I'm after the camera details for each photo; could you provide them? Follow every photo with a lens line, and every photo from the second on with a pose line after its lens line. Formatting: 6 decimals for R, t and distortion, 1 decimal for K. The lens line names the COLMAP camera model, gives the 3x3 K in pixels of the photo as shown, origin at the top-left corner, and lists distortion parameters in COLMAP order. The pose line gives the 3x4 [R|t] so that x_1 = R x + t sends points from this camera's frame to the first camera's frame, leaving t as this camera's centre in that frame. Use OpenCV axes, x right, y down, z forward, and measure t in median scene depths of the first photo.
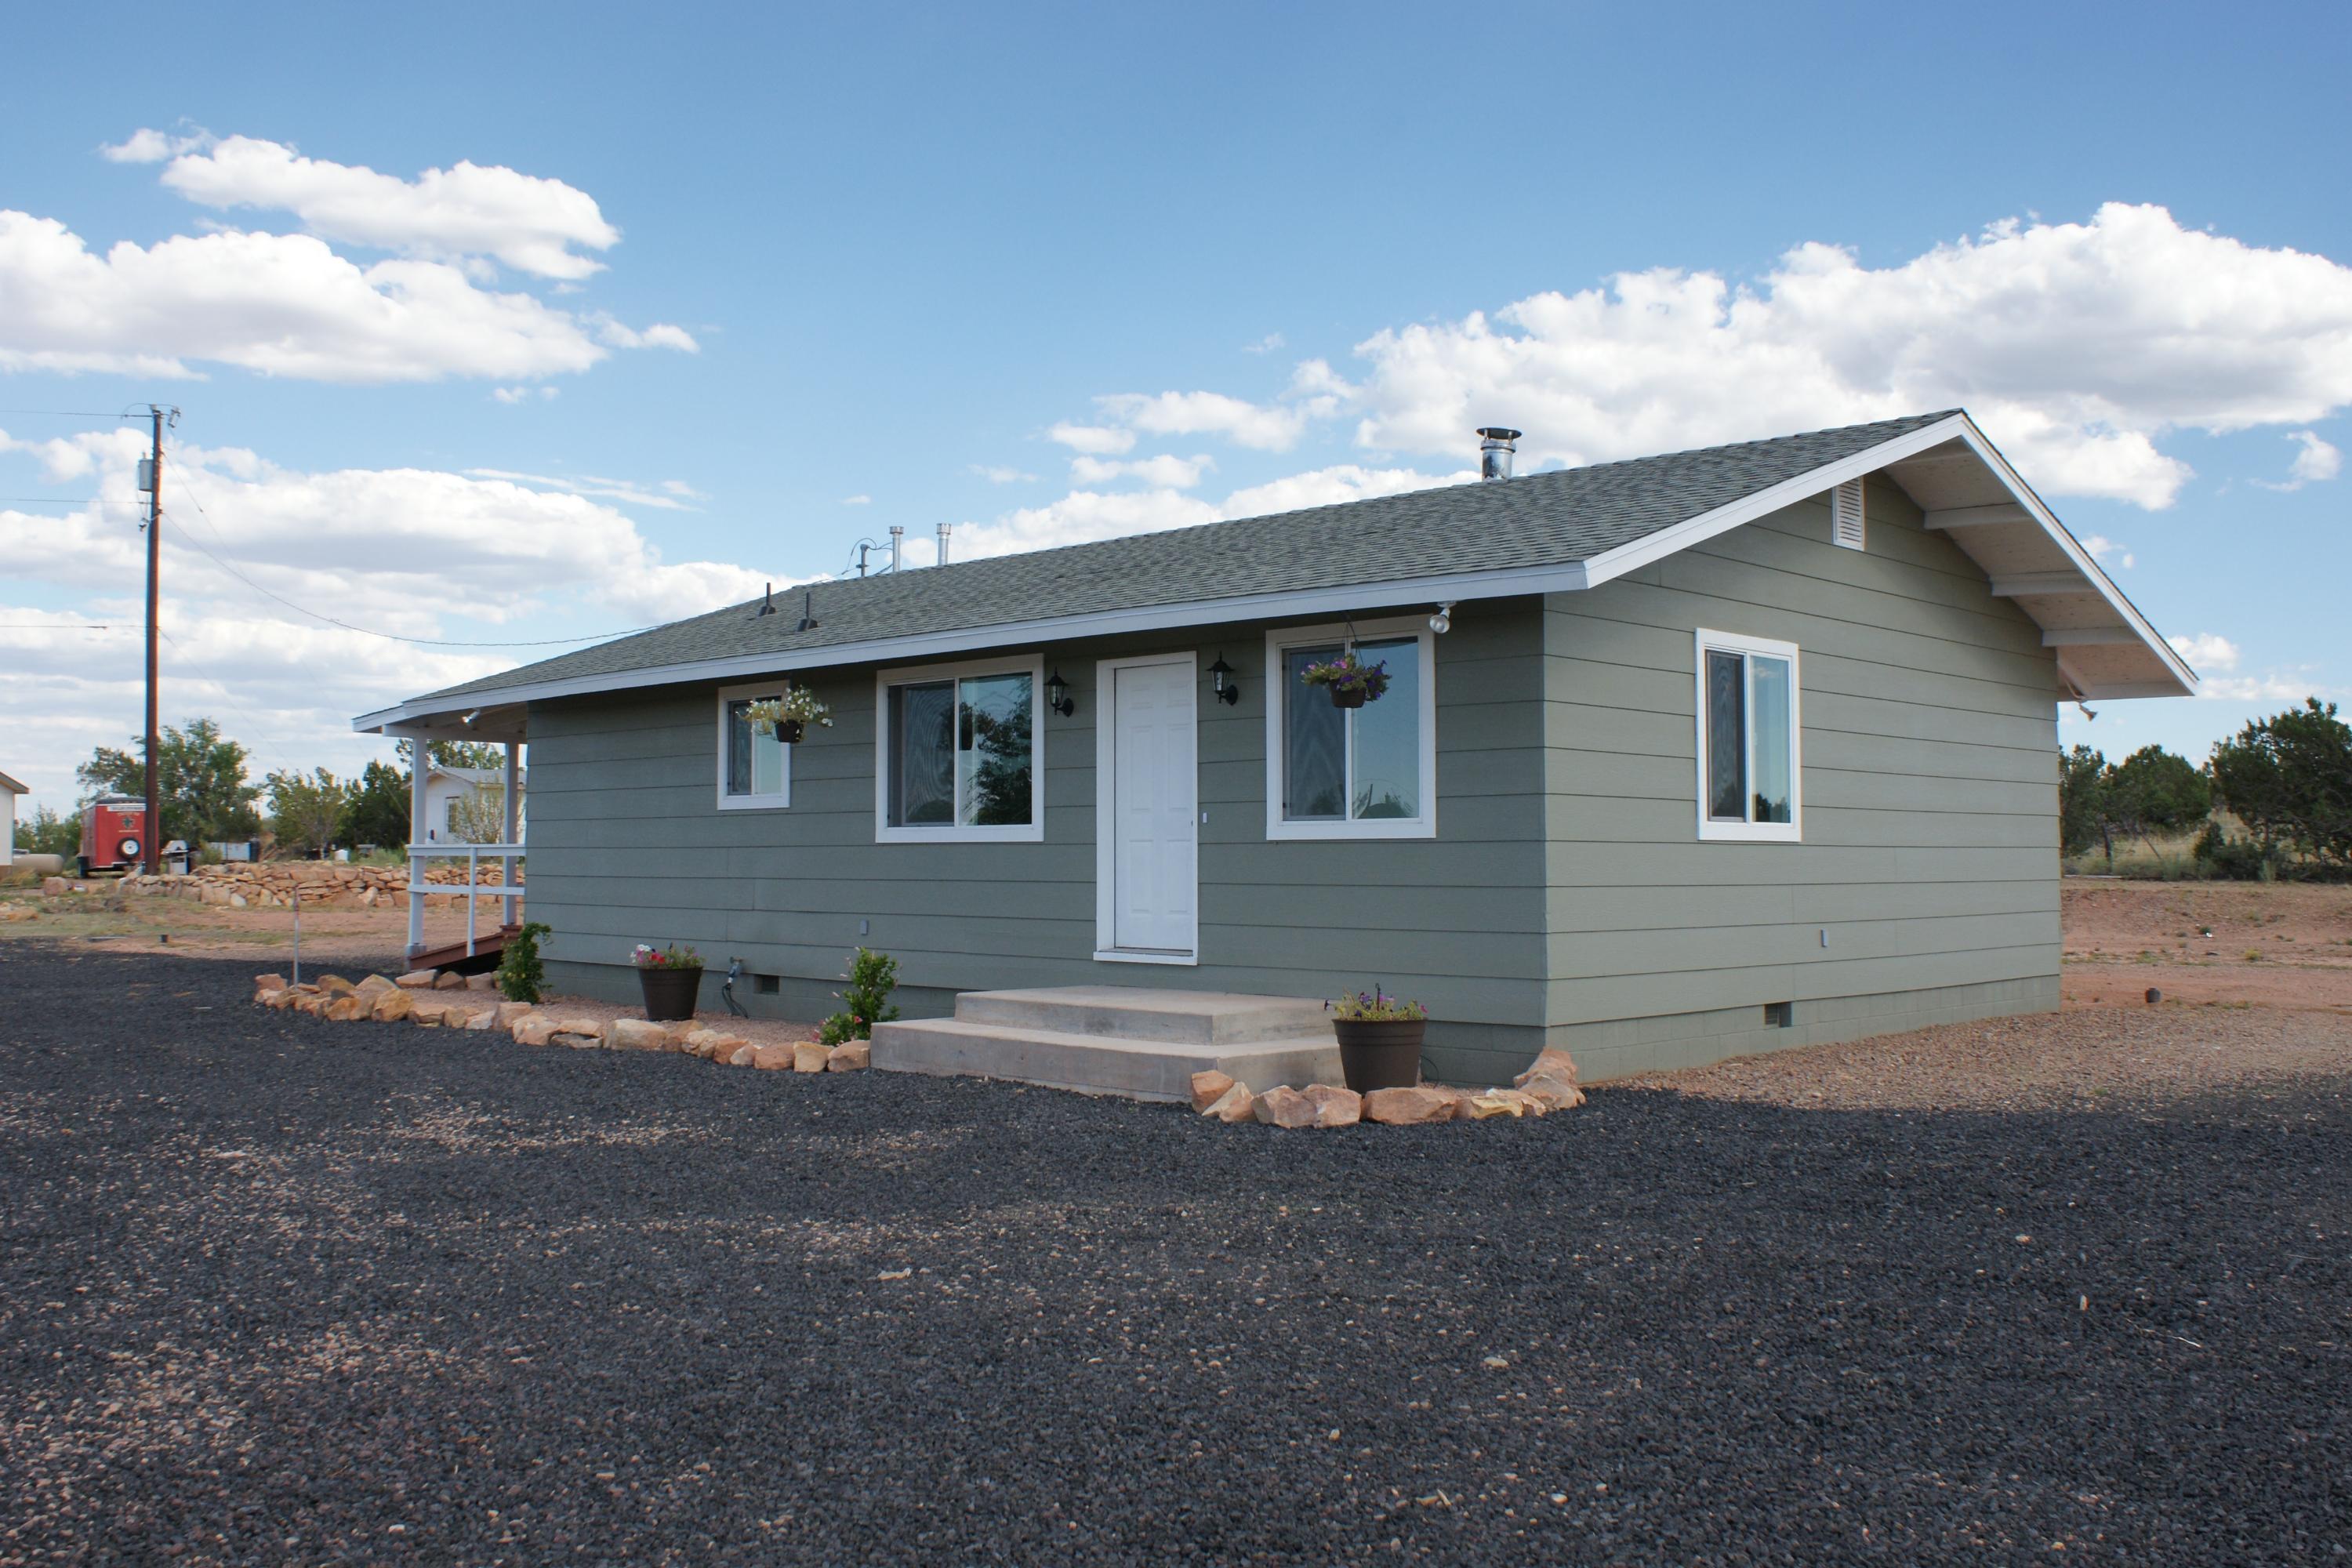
lens RADIAL K [[2152.1, 0, 1176.8], [0, 2152.1, 793.8], [0, 0, 1]] dist [-0.126164, 0.000000]
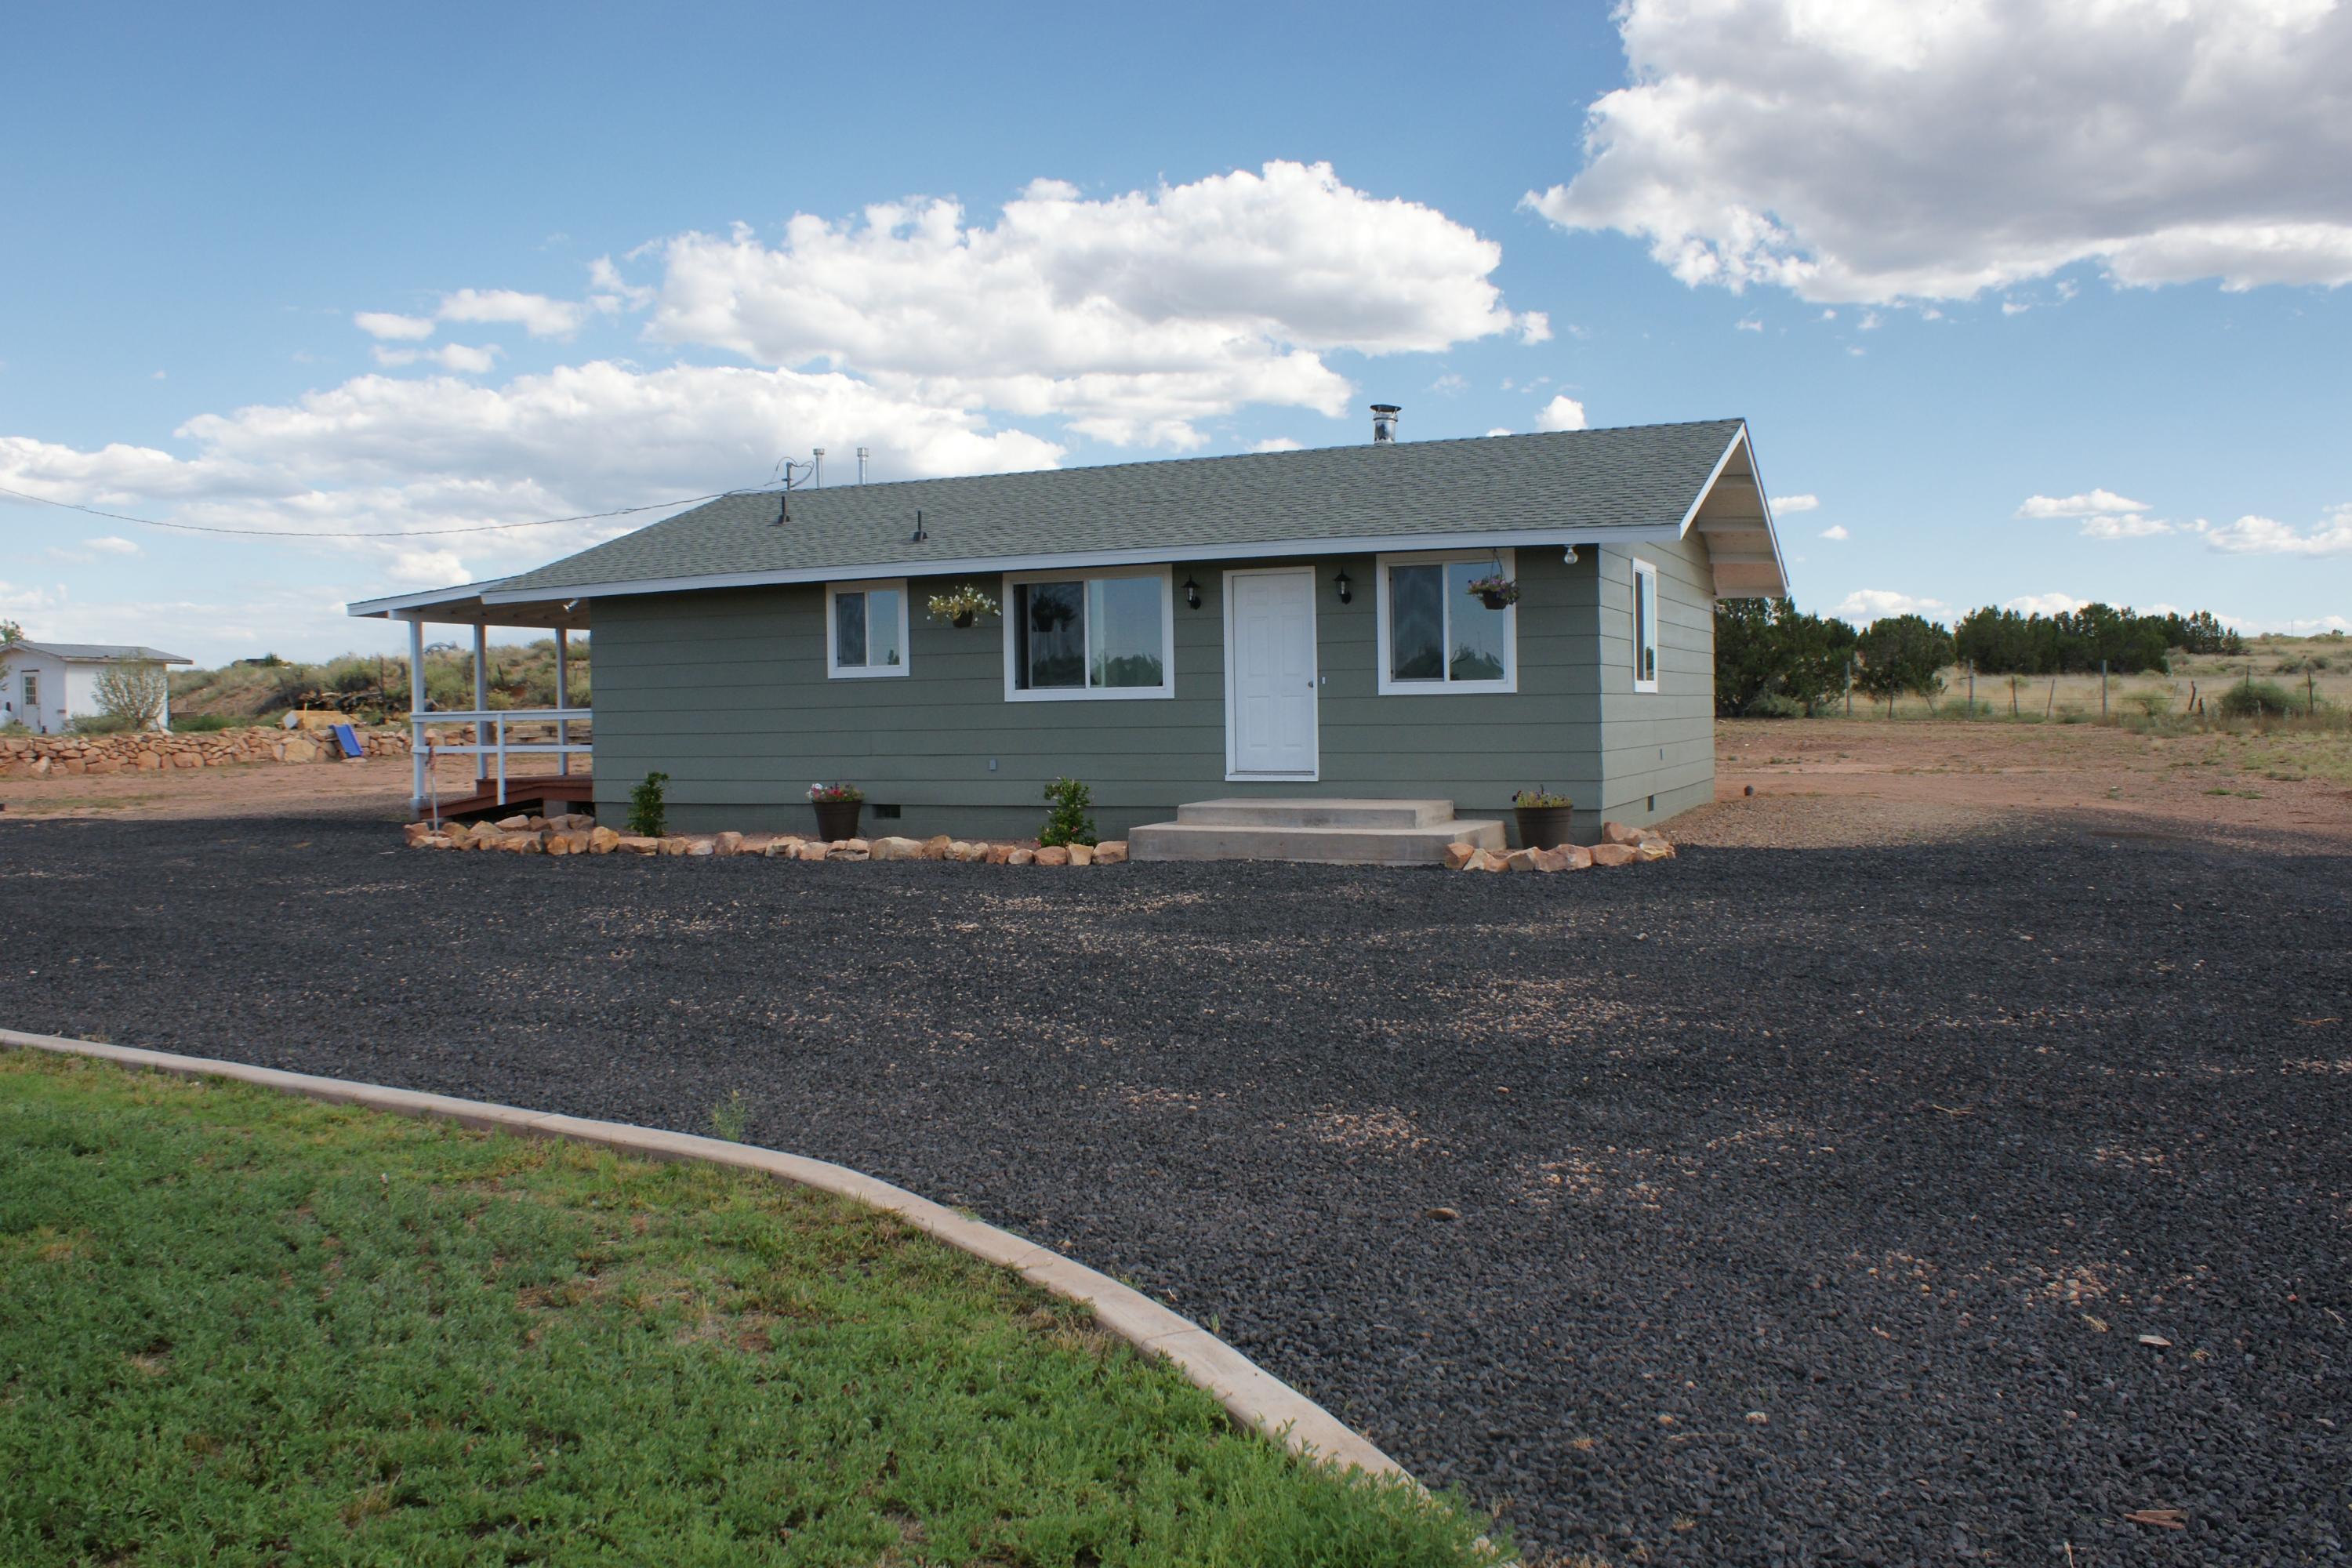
lens RADIAL K [[1875.3, 0, 1154.8], [0, 1875.3, 786.2], [0, 0, 1]] dist [-0.140745, 0.102107]
pose [[0.937571, -0.032393, 0.346282, -0.461274], [0.007449, 0.997295, 0.073122, -0.009403], [-0.347714, -0.065977, 0.935276, -0.136657]]
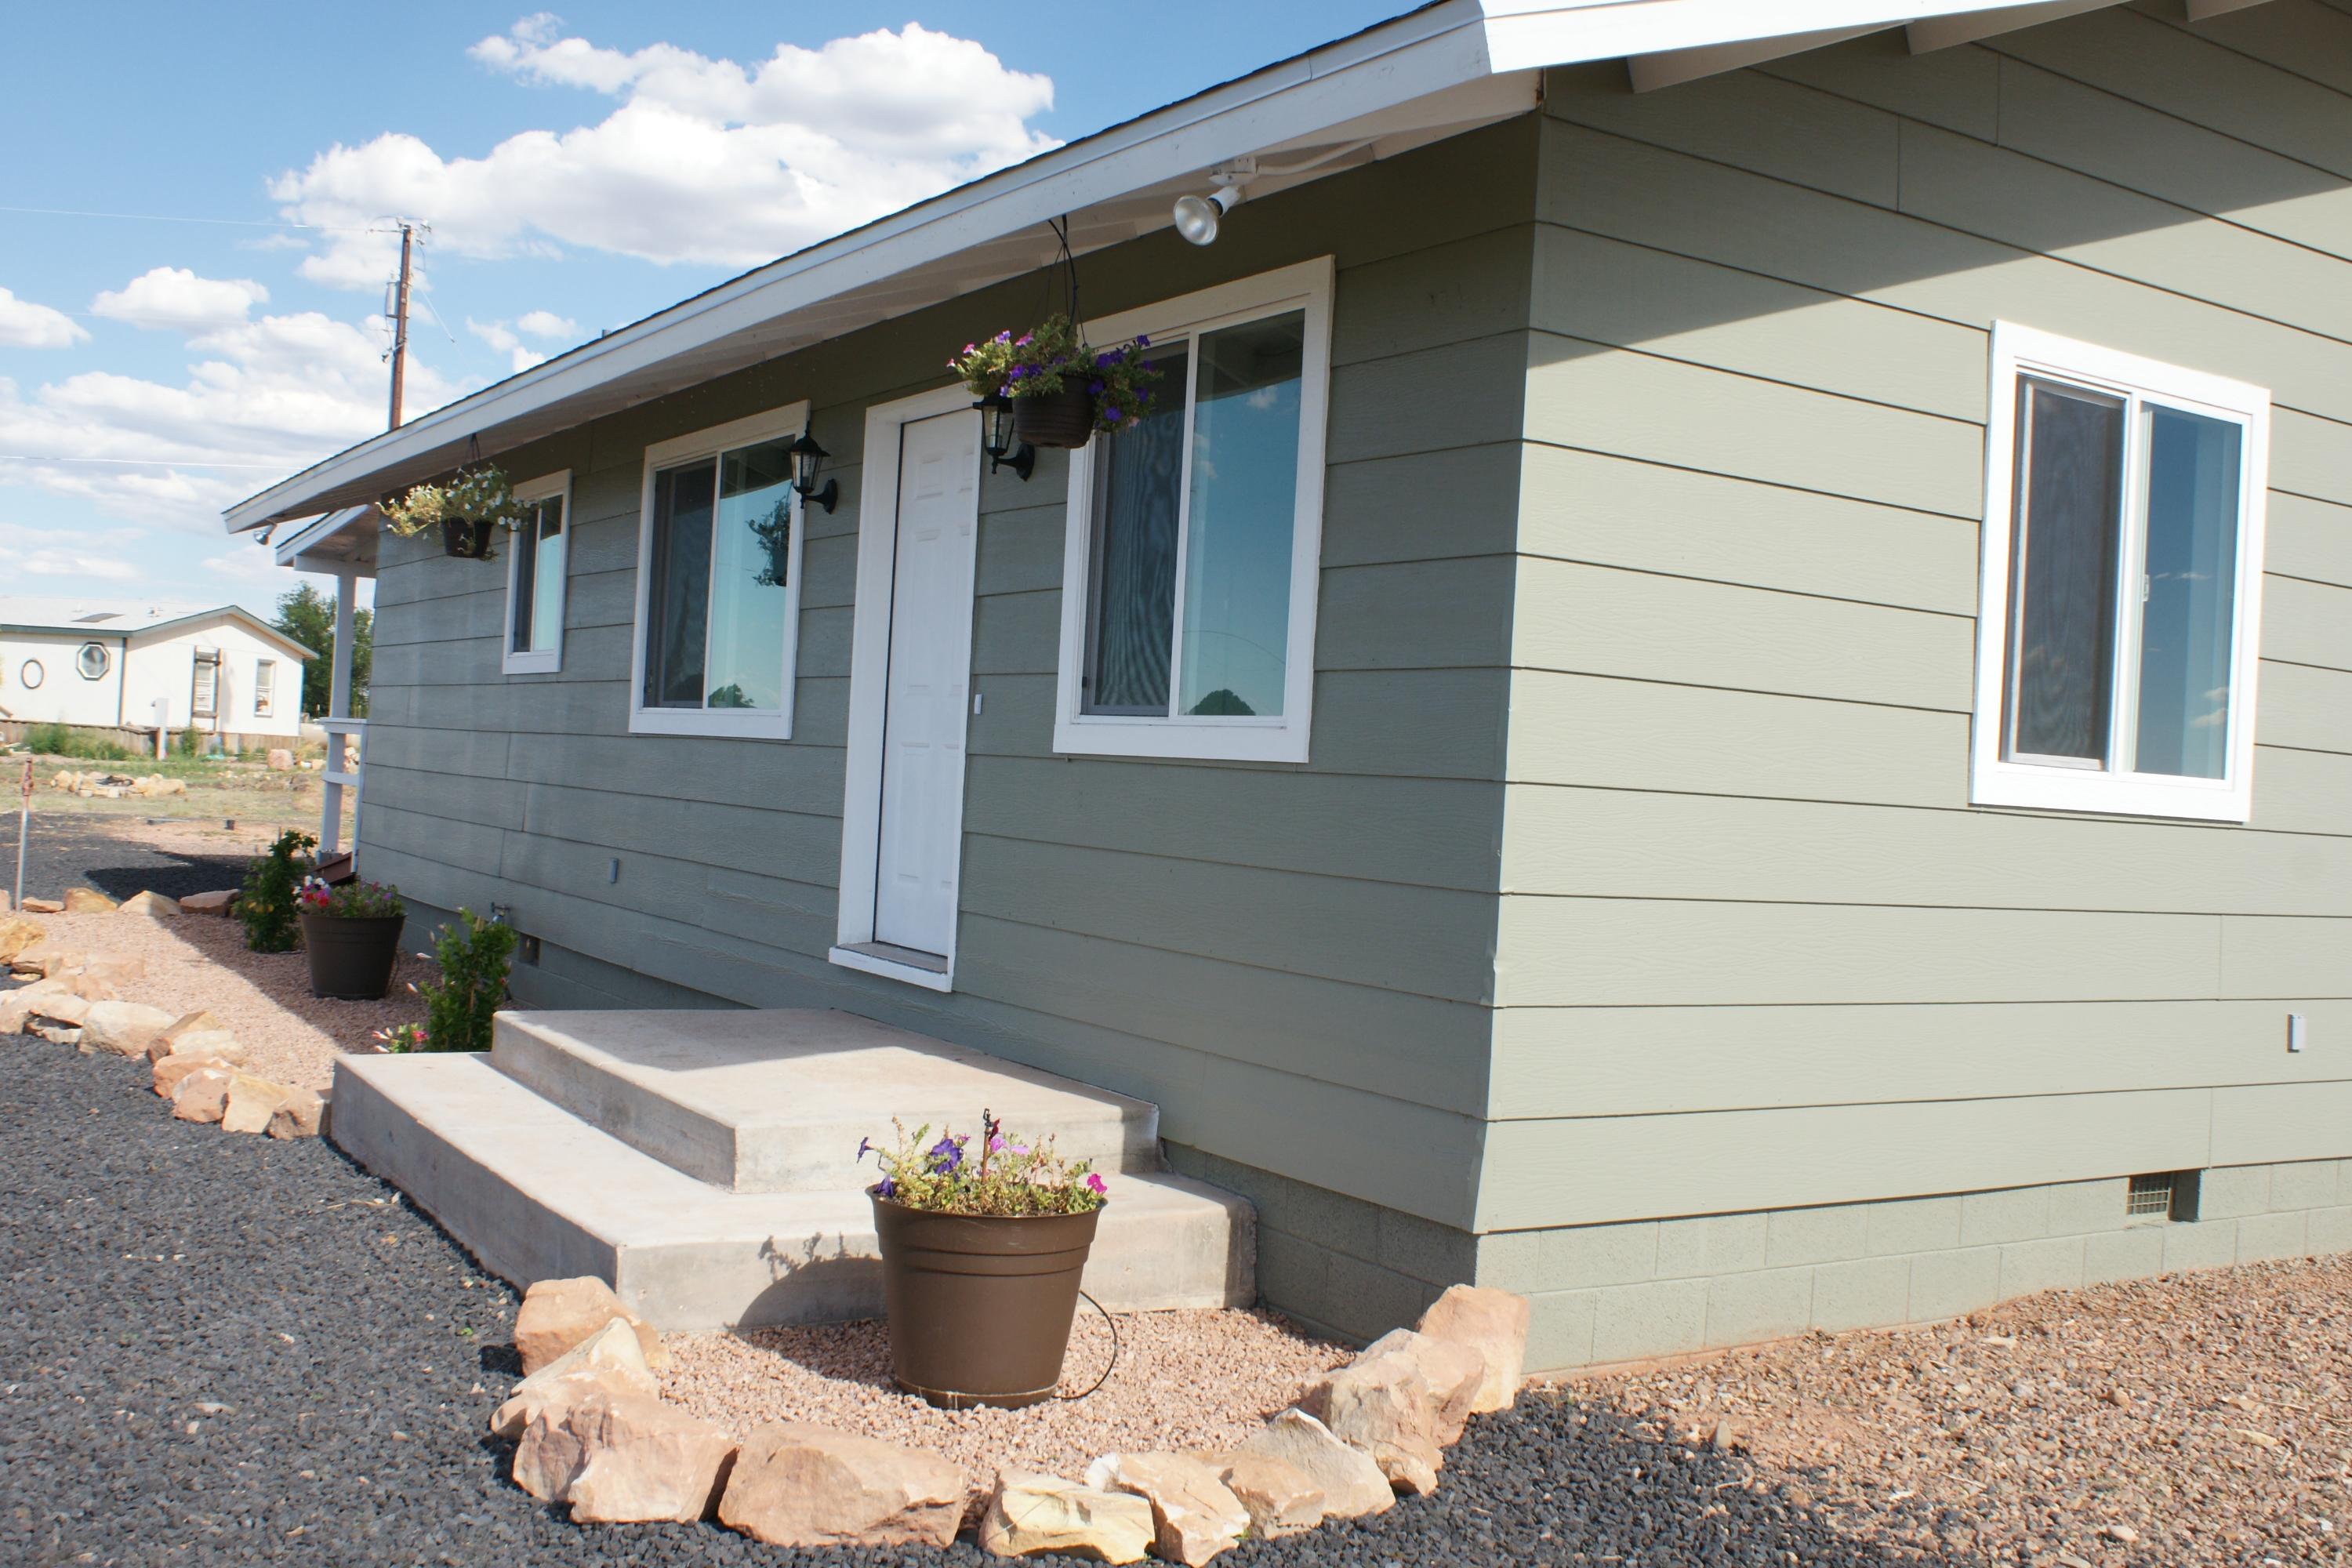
lens RADIAL K [[2263.5, 0, 1160.0], [0, 2263.5, 775.8], [0, 0, 1]] dist [-0.078132, 0.000000]
pose [[0.970148, 0.051990, -0.236877, 0.155892], [-0.045382, 0.998416, 0.033270, 0.006852], [0.238232, -0.021527, 0.970970, 0.419310]]
